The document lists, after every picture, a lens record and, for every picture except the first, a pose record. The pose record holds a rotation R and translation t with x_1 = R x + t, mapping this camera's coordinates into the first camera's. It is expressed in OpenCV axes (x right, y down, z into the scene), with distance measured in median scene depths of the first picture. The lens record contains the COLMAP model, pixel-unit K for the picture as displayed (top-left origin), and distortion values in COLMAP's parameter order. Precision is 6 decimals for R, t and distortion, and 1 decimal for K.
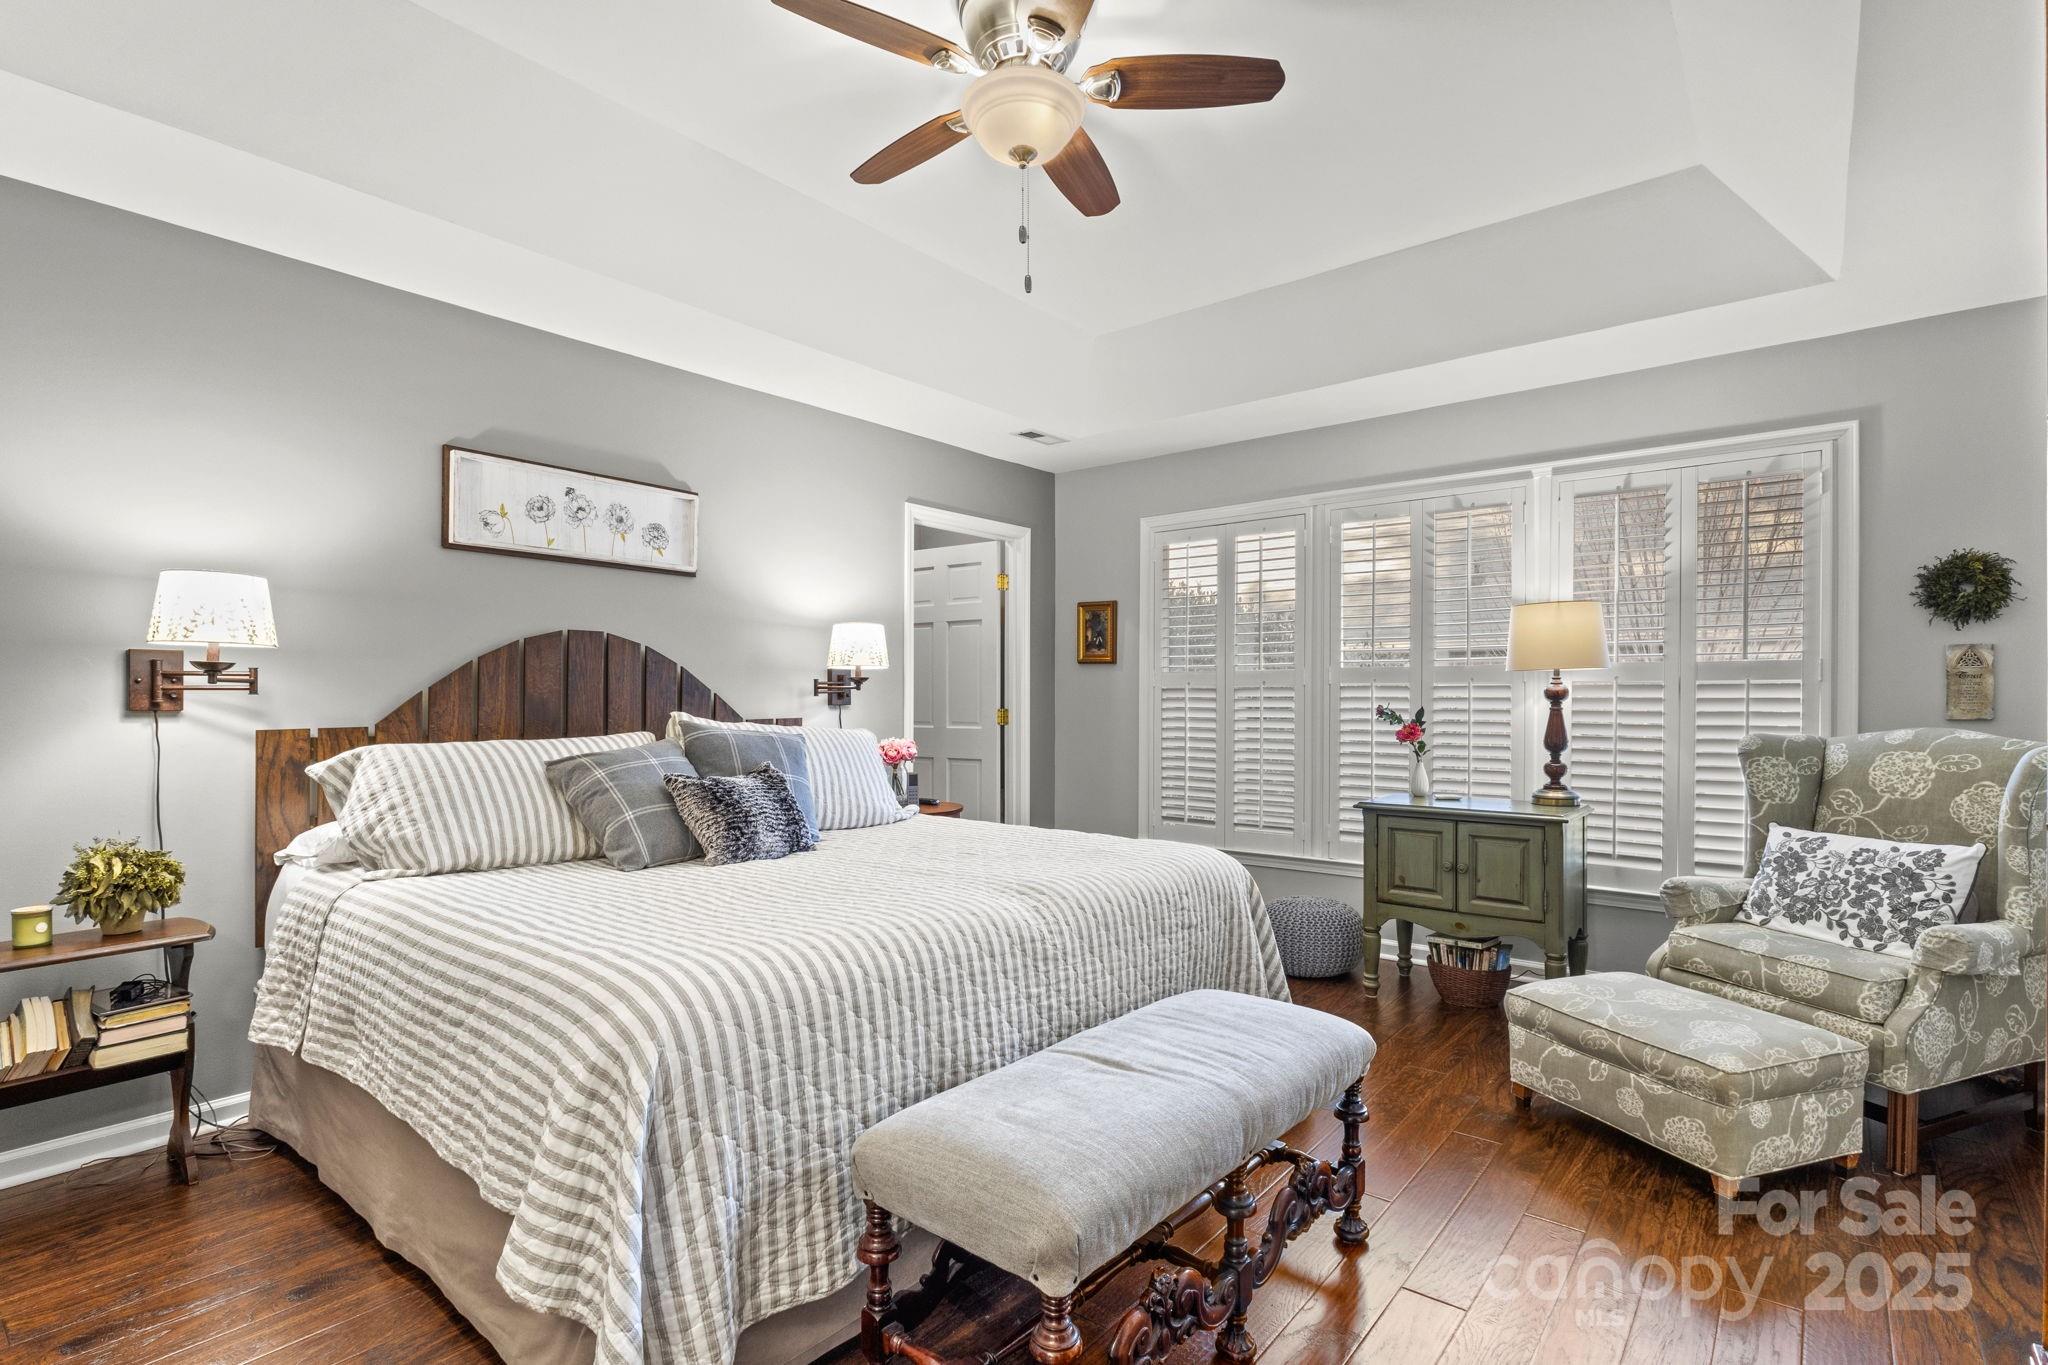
lens RADIAL K [[949.9, 0, 1017.0], [0, 949.9, 698.1], [0, 0, 1]] dist [-0.000799, 0.000930]
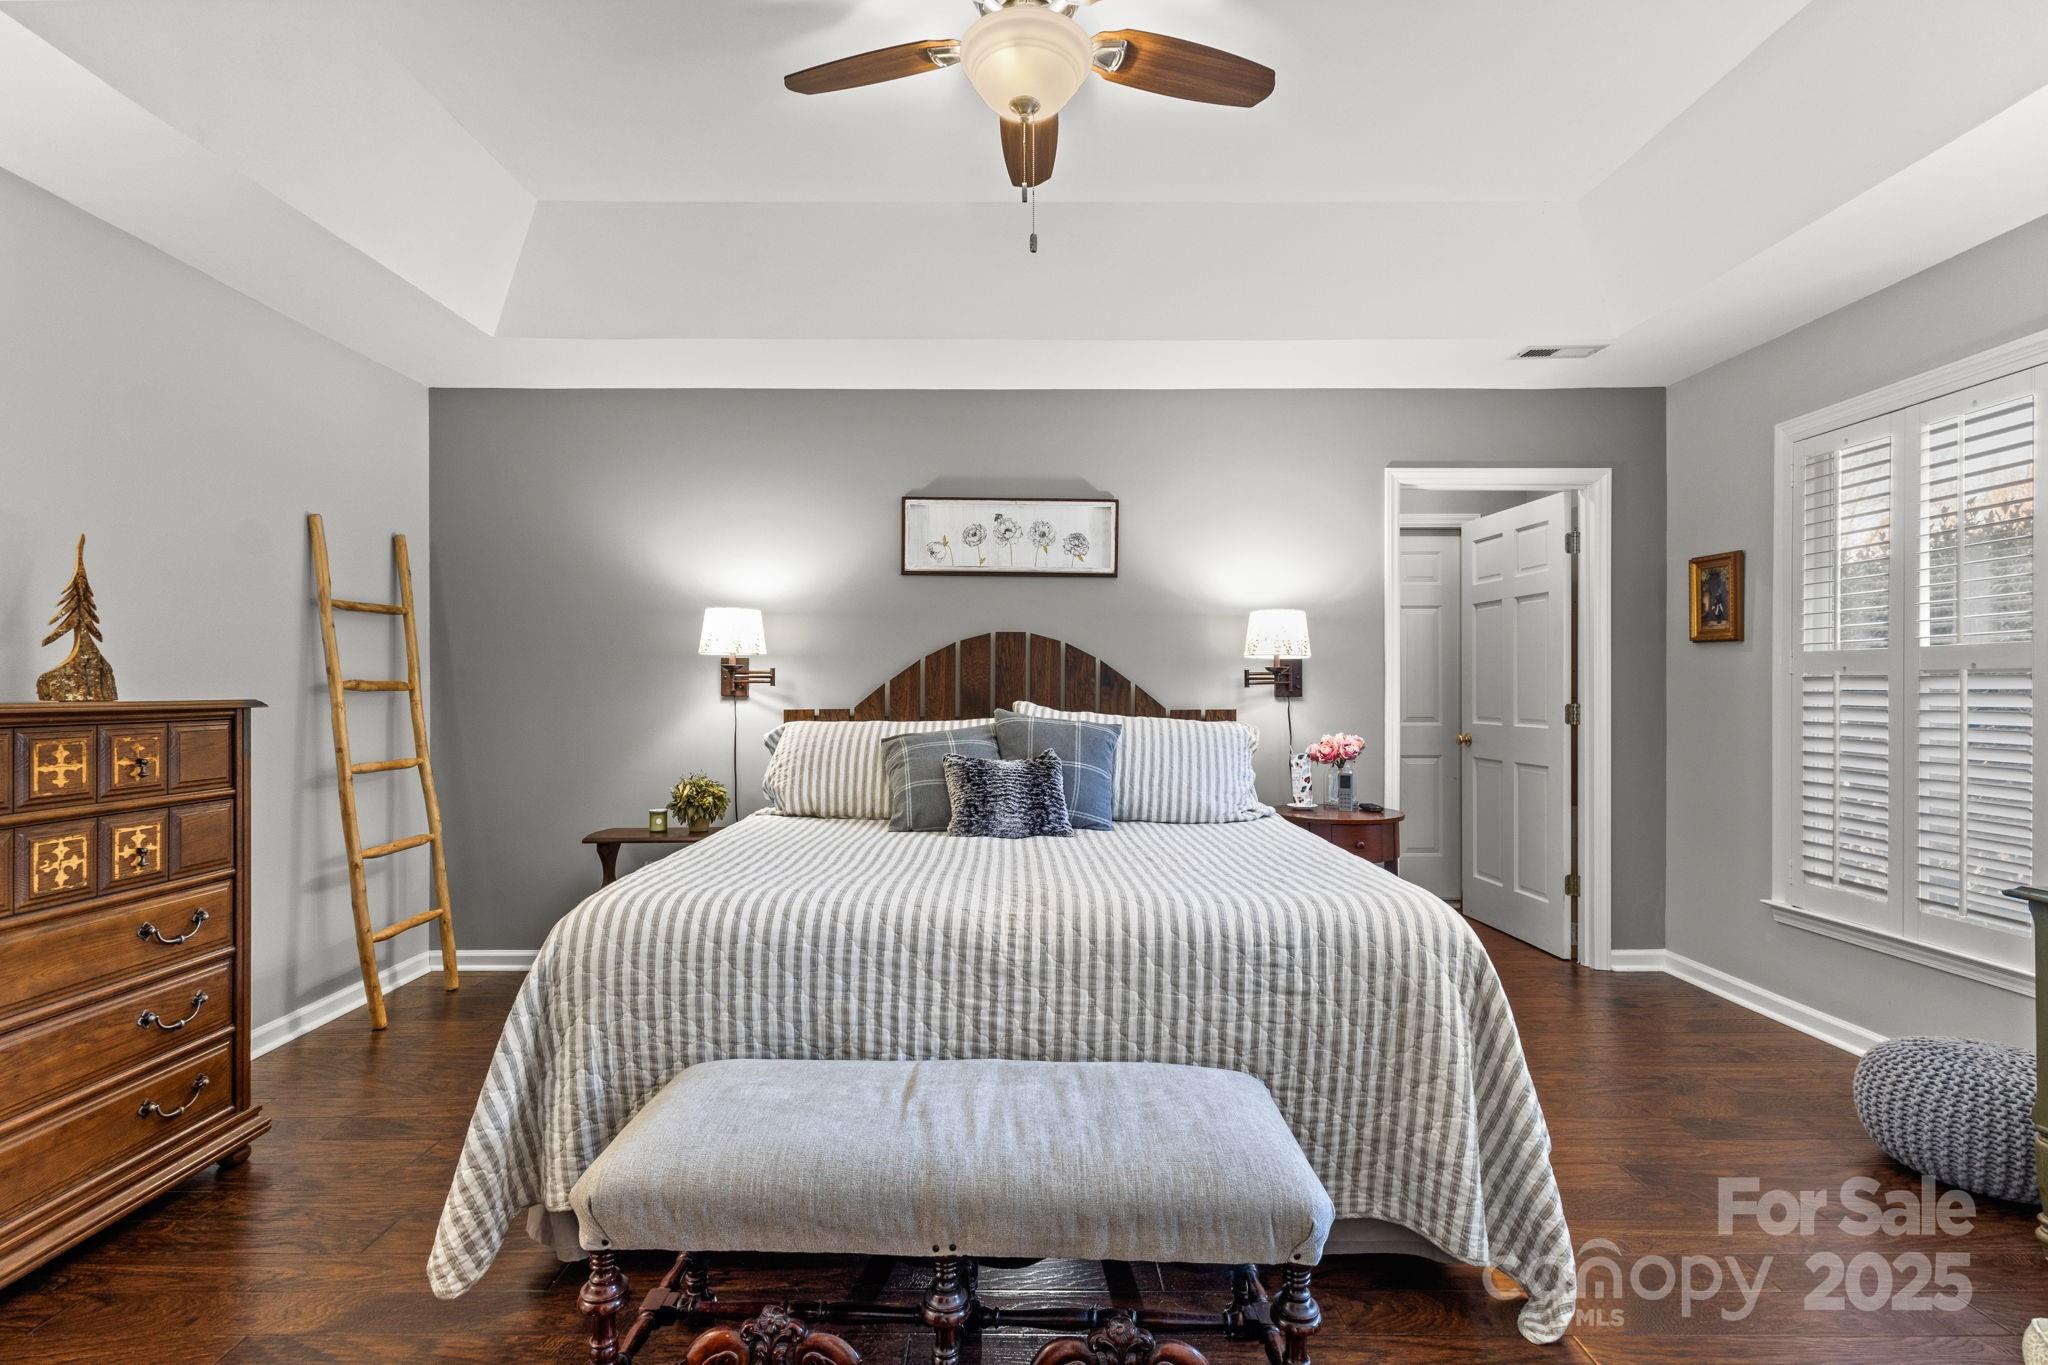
lens RADIAL K [[927.2, 0, 1024.0], [0, 927.2, 682.5], [0, 0, 1]] dist [0.004374, 0.000374]
pose [[0.656853, -0.002551, -0.754014, 0.571291], [-0.002853, 0.999979, -0.005868, -0.001553], [0.754013, 0.006005, 0.656832, 0.333081]]
